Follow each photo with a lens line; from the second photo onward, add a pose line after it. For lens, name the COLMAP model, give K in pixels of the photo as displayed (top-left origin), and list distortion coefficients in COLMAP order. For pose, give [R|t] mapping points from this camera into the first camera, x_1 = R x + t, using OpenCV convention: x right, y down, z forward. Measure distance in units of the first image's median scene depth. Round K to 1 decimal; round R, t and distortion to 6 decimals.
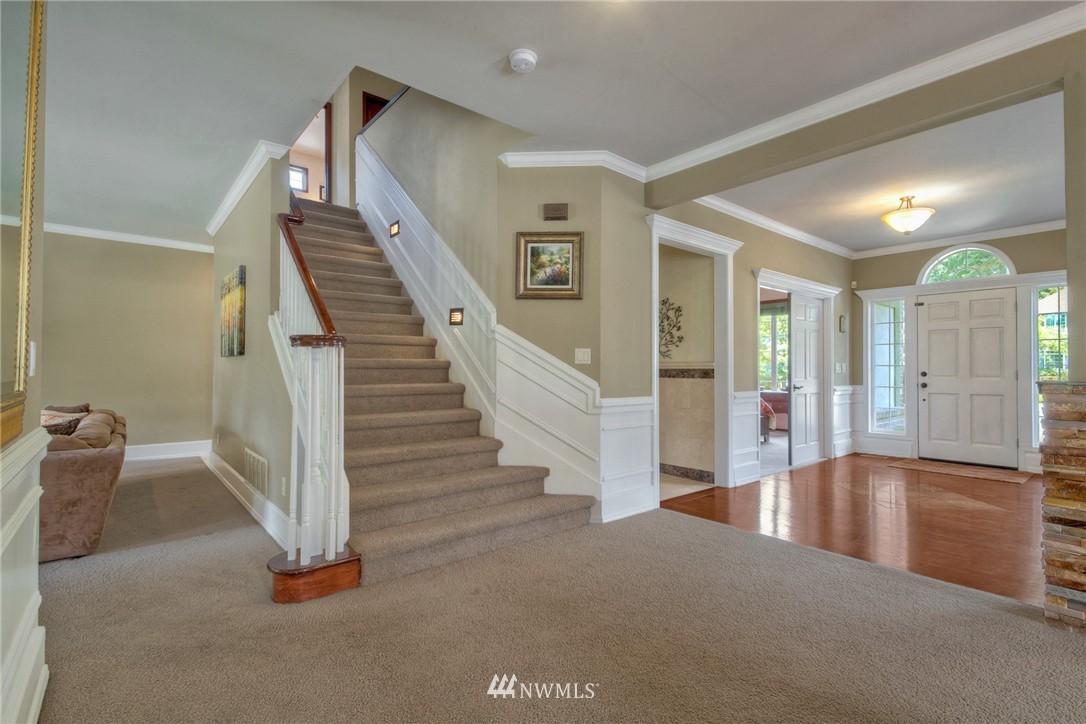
lens RADIAL K [[501.0, 0, 552.5], [0, 501.0, 365.5], [0, 0, 1]] dist [0.013028, -0.003782]
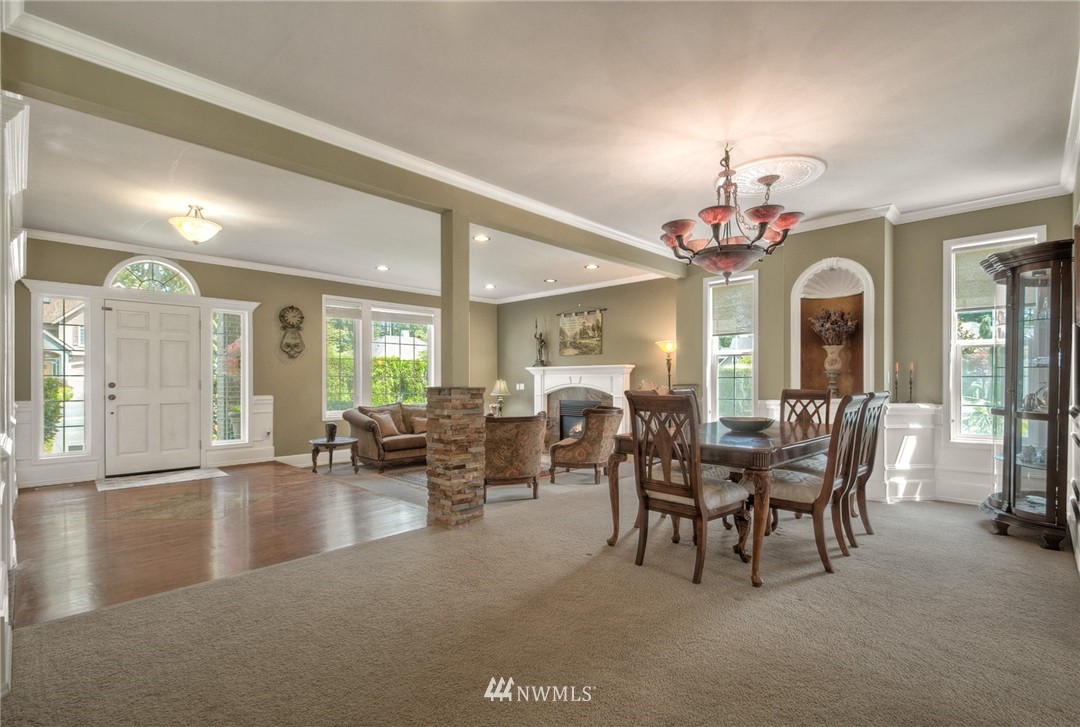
lens RADIAL K [[498.3, 0, 540.8], [0, 498.3, 380.1], [0, 0, 1]] dist [0.013028, -0.003782]
pose [[-0.082805, -0.003371, 0.996560, -0.254323], [-0.005098, 0.999983, 0.002959, 0.000927], [-0.996553, -0.004835, -0.082821, 0.305819]]
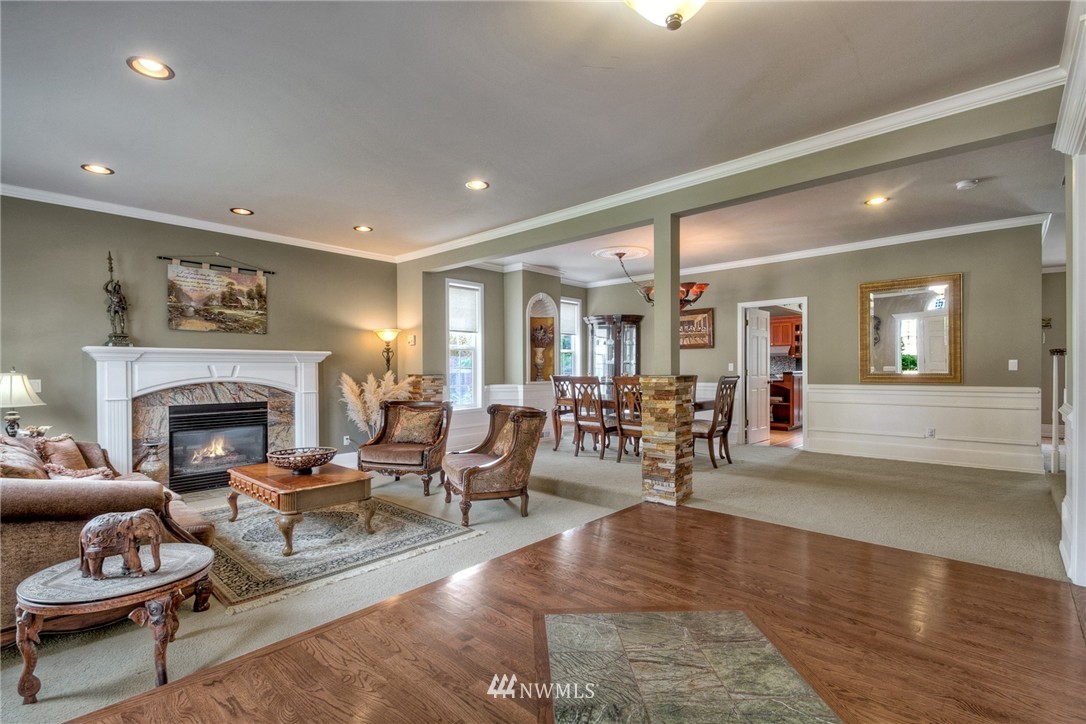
lens RADIAL K [[501.0, 0, 544.2], [0, 501.0, 378.9], [0, 0, 1]] dist [0.013028, -0.003782]
pose [[-0.992268, 0.002165, -0.124097, 0.678903], [0.000566, 0.999916, 0.012914, 0.007197], [0.124115, 0.012743, -0.992186, 1.065701]]
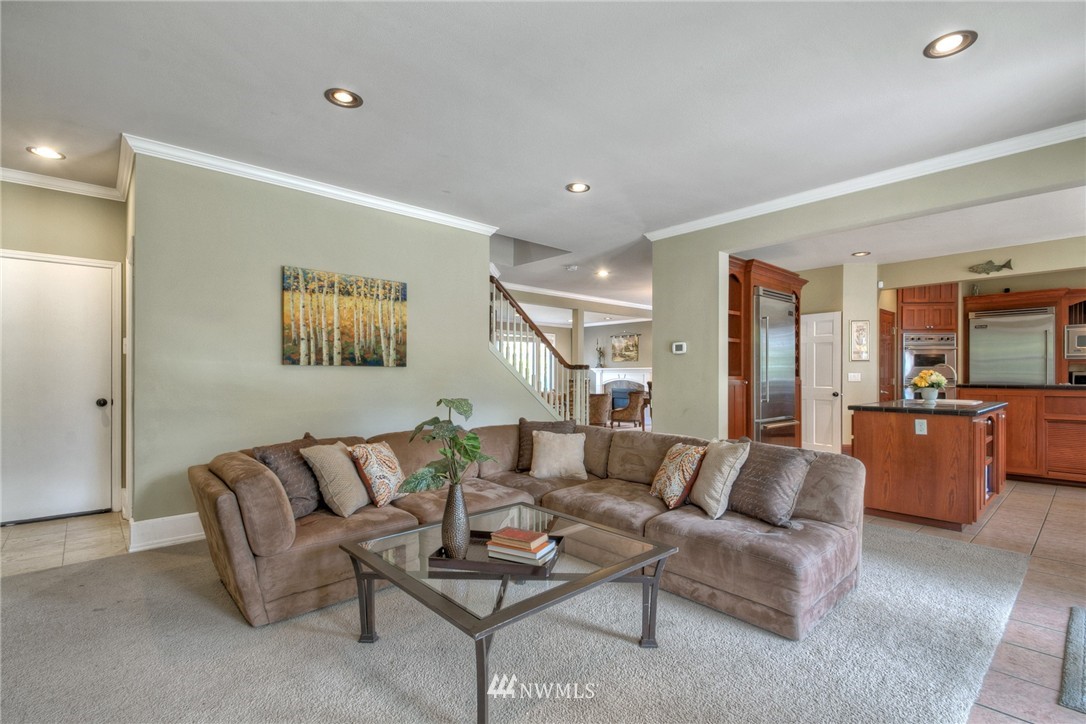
lens RADIAL K [[501.0, 0, 547.9], [0, 501.0, 368.0], [0, 0, 1]] dist [0.013028, -0.003782]
pose [[-0.028716, 0.009374, 0.999544, -1.224849], [-0.006993, 0.999930, -0.009578, -0.009347], [-0.999563, -0.007265, -0.028649, 0.511248]]
